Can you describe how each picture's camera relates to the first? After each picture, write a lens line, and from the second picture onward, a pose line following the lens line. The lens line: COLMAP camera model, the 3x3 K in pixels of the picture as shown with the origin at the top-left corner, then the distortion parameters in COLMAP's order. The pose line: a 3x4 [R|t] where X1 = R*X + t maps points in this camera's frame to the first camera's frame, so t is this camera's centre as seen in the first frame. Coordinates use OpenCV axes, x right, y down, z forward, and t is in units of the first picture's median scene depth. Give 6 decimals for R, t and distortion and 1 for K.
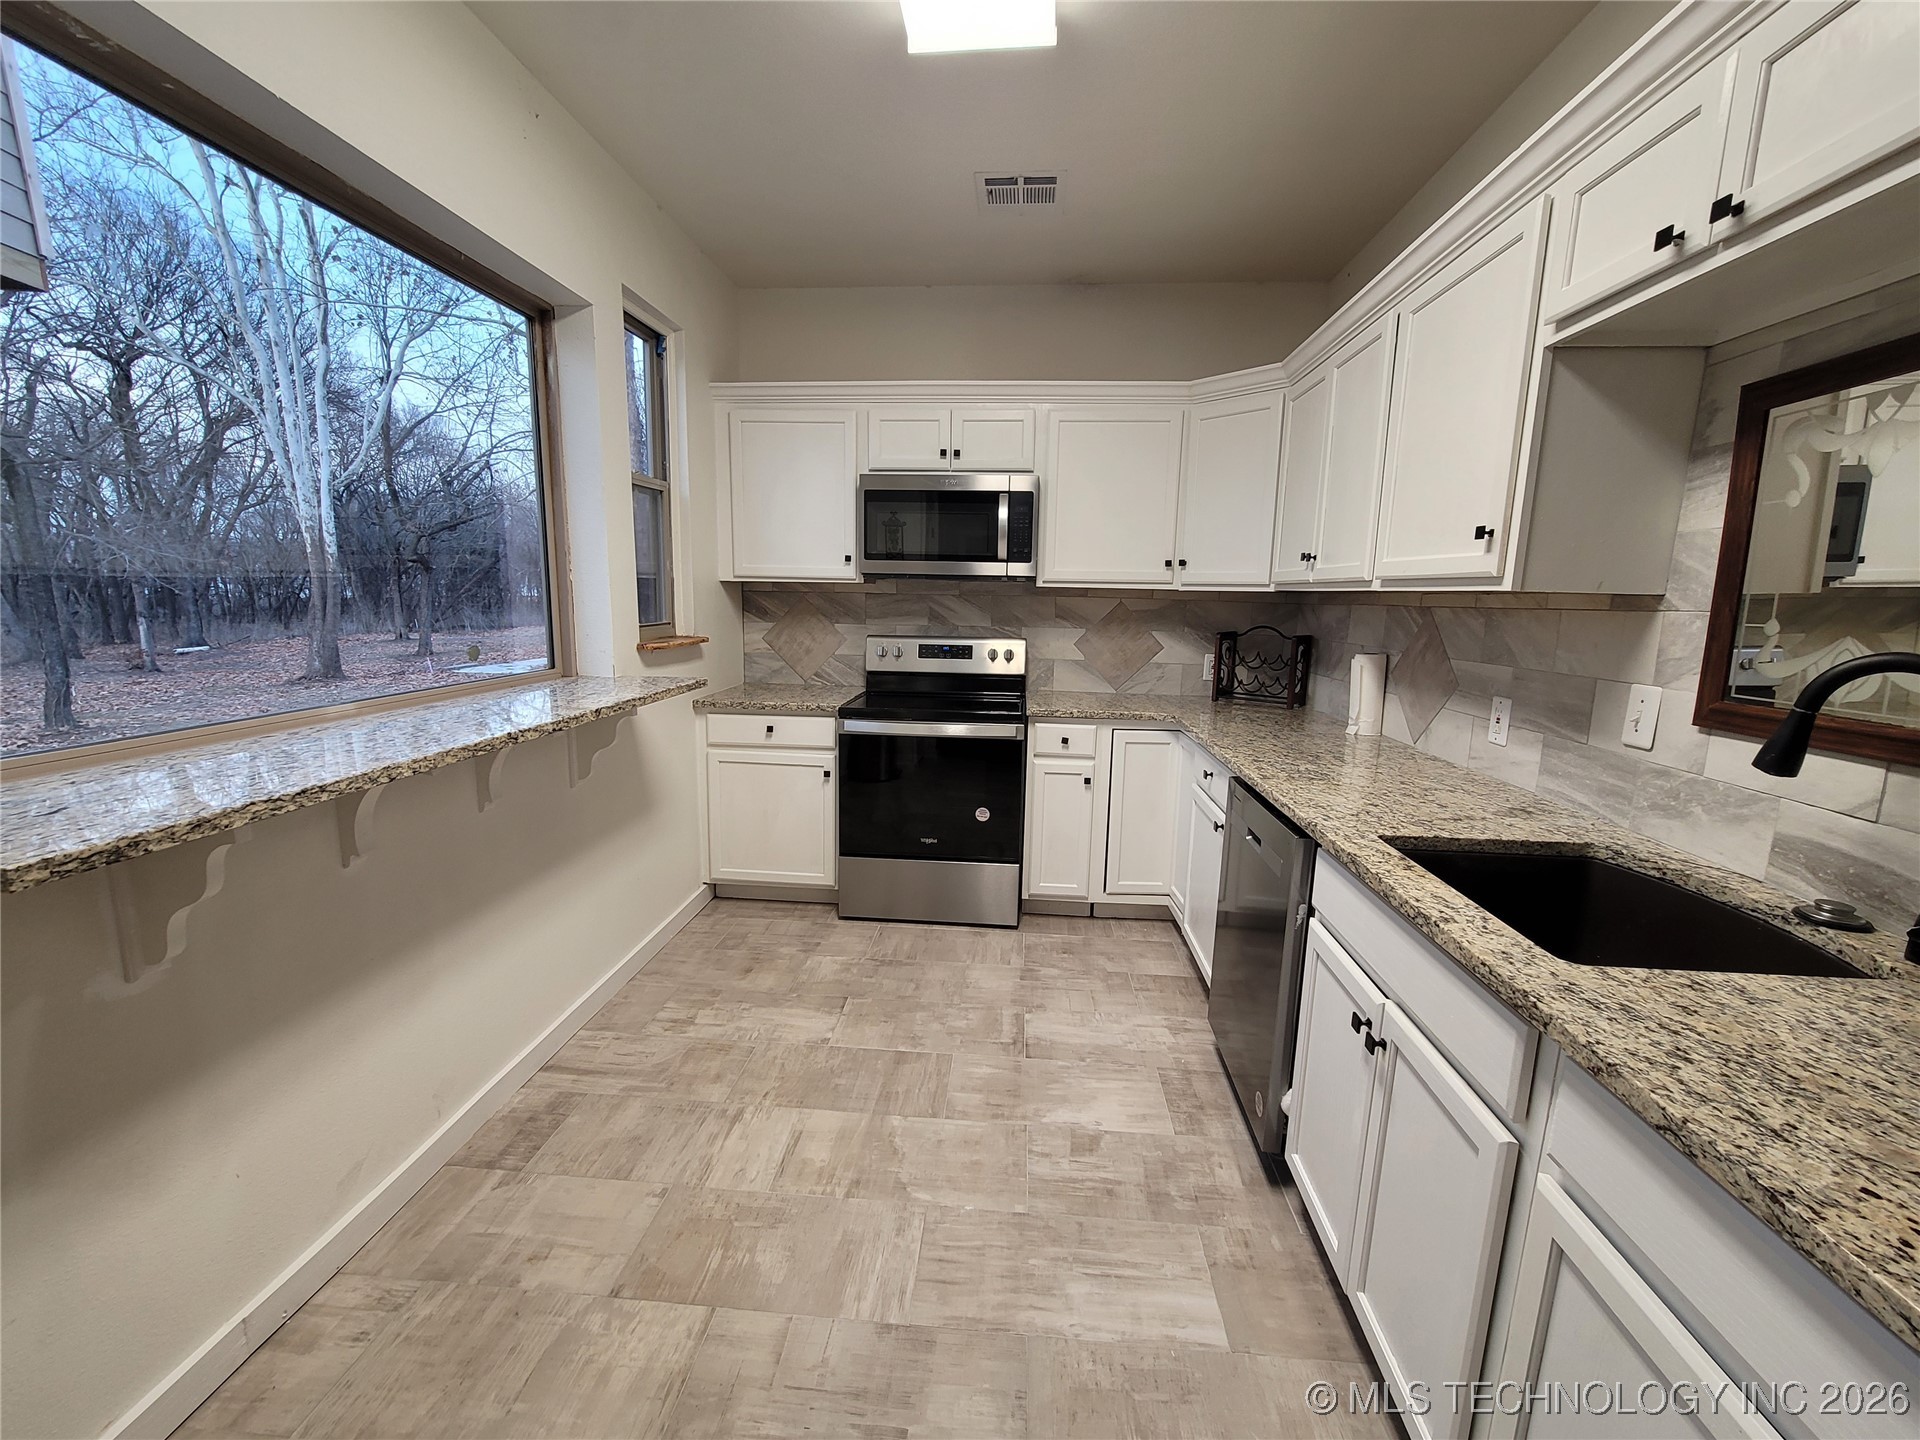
lens RADIAL K [[784.9, 0, 959.8], [0, 784.9, 723.3], [0, 0, 1]] dist [-0.009197, 0.001151]
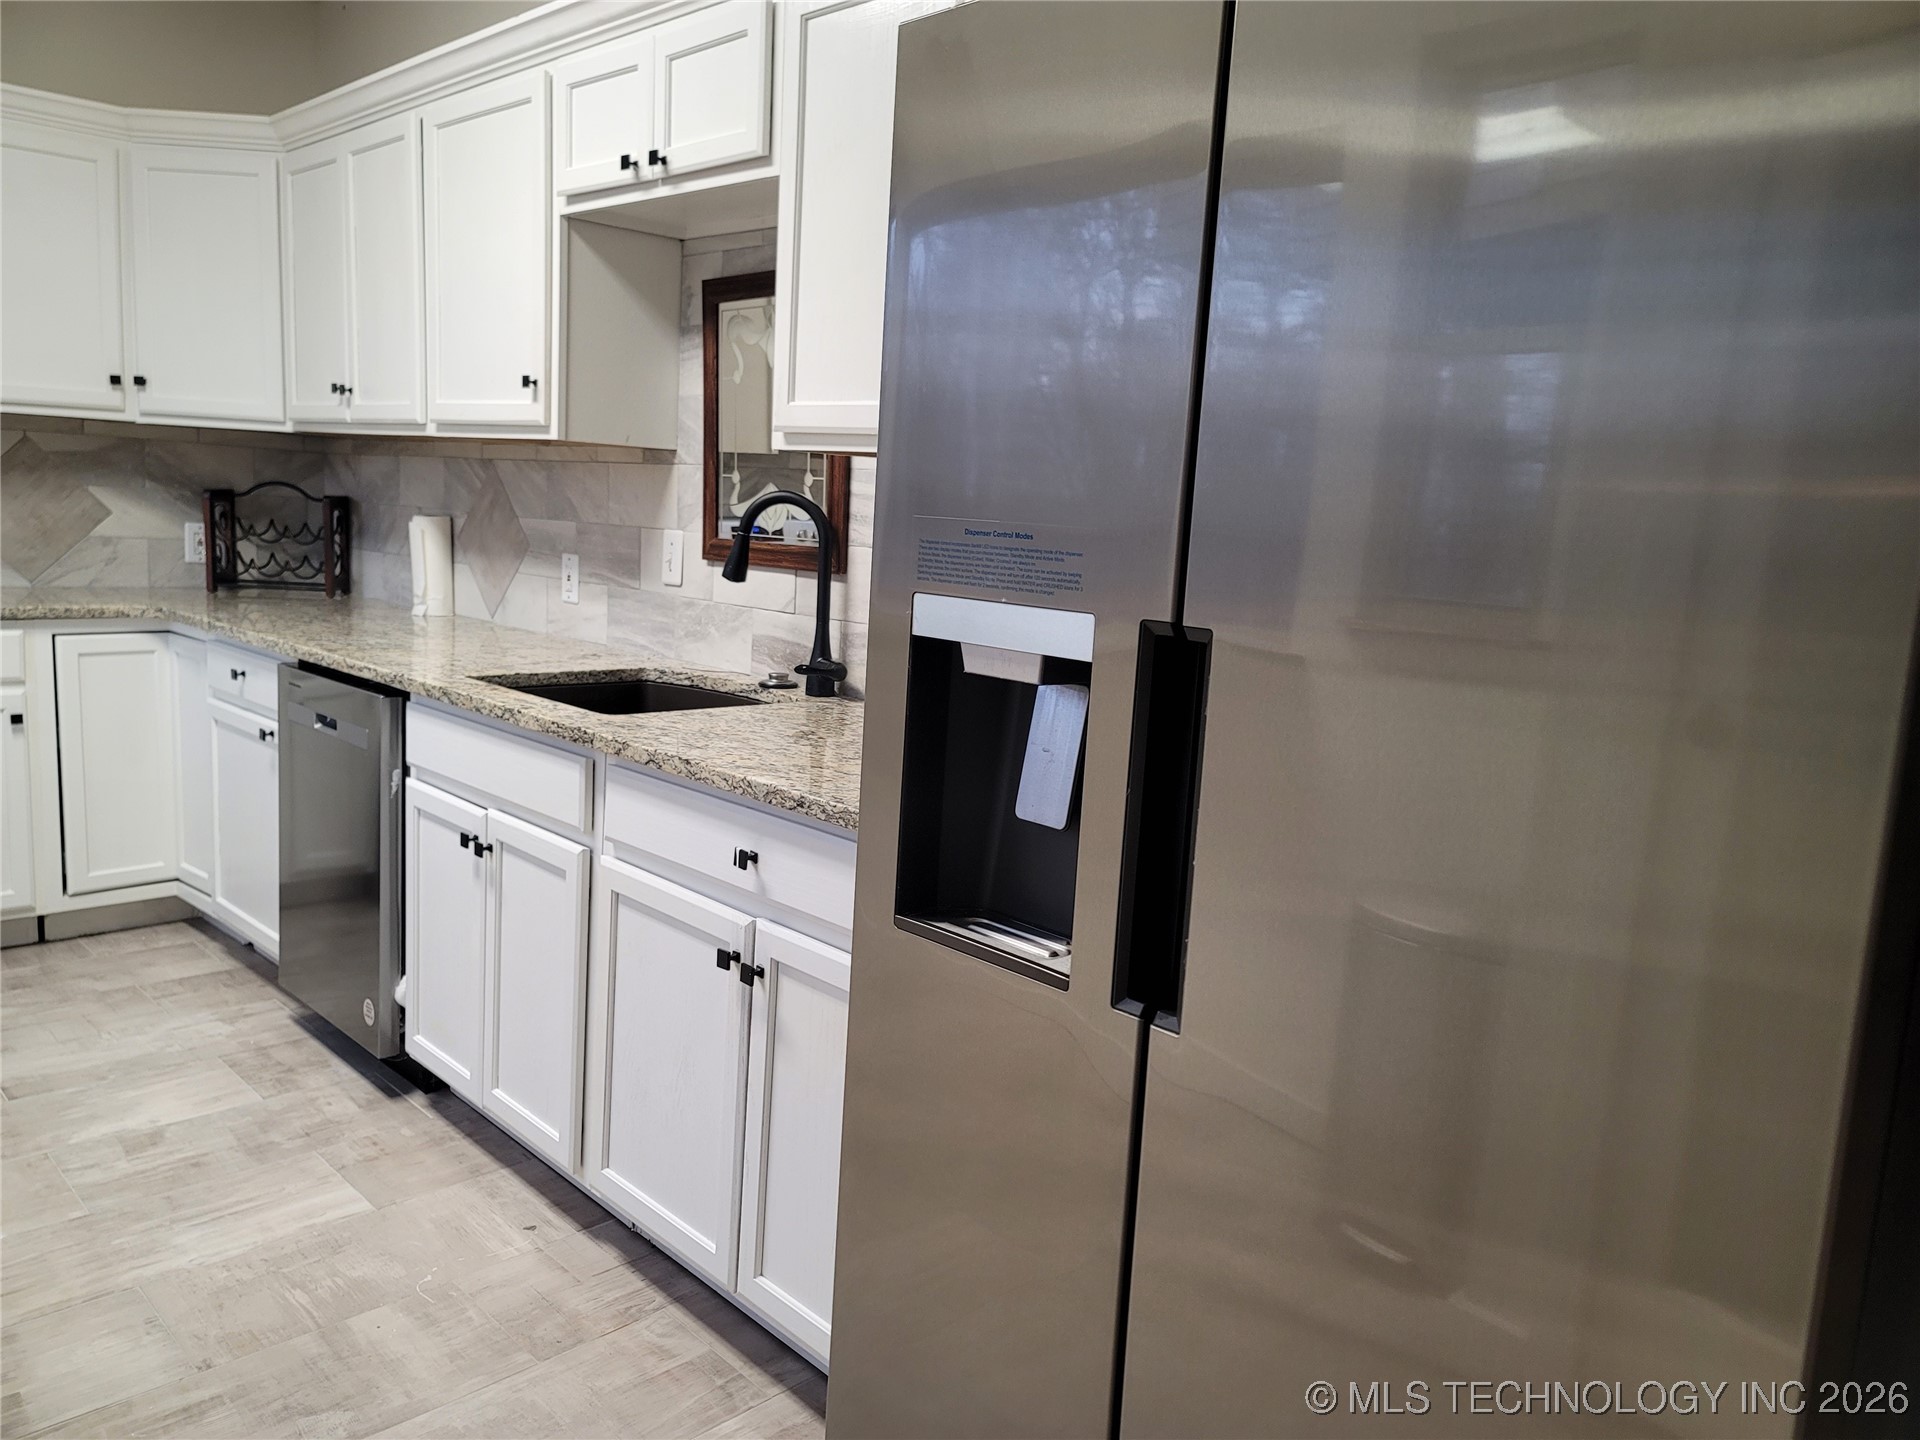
lens RADIAL K [[1408.3, 0, 979.6], [0, 1408.3, 711.9], [0, 0, 1]] dist [0.072914, -0.051539]
pose [[0.654007, -0.095265, 0.750466, -0.196672], [0.082500, 0.995104, 0.054424, 0.068475], [-0.751977, 0.026320, 0.658664, -0.337221]]
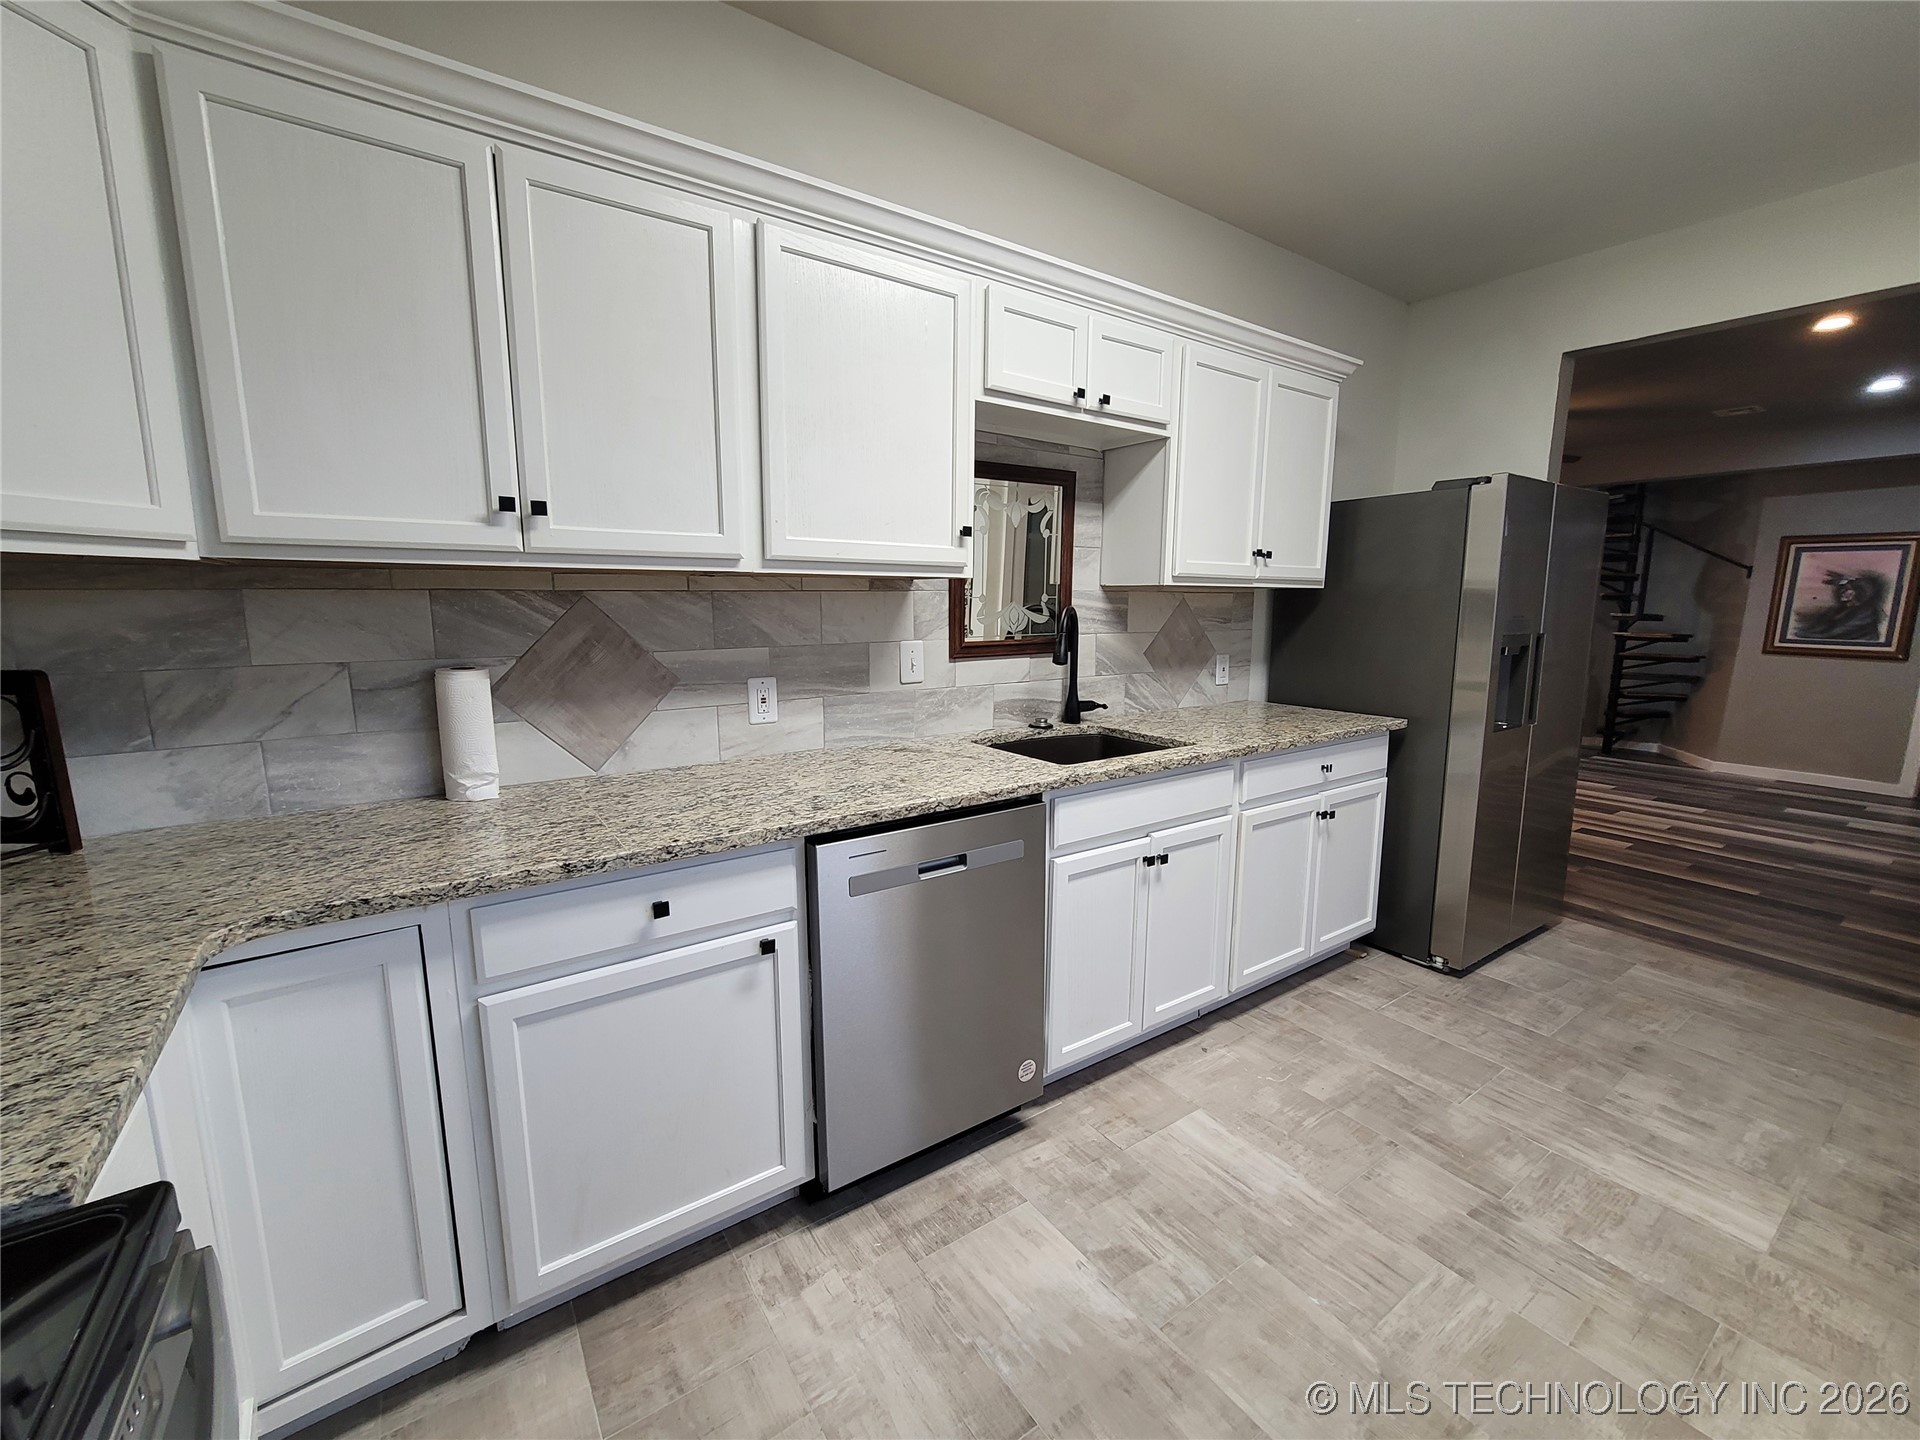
lens RADIAL K [[784.9, 0, 961.3], [0, 784.9, 723.3], [0, 0, 1]] dist [-0.009197, 0.001151]
pose [[-0.631724, -0.142190, 0.762042, -0.167551], [0.111532, 0.956135, 0.270864, -0.142666], [-0.767128, 0.256103, -0.588154, 0.898865]]
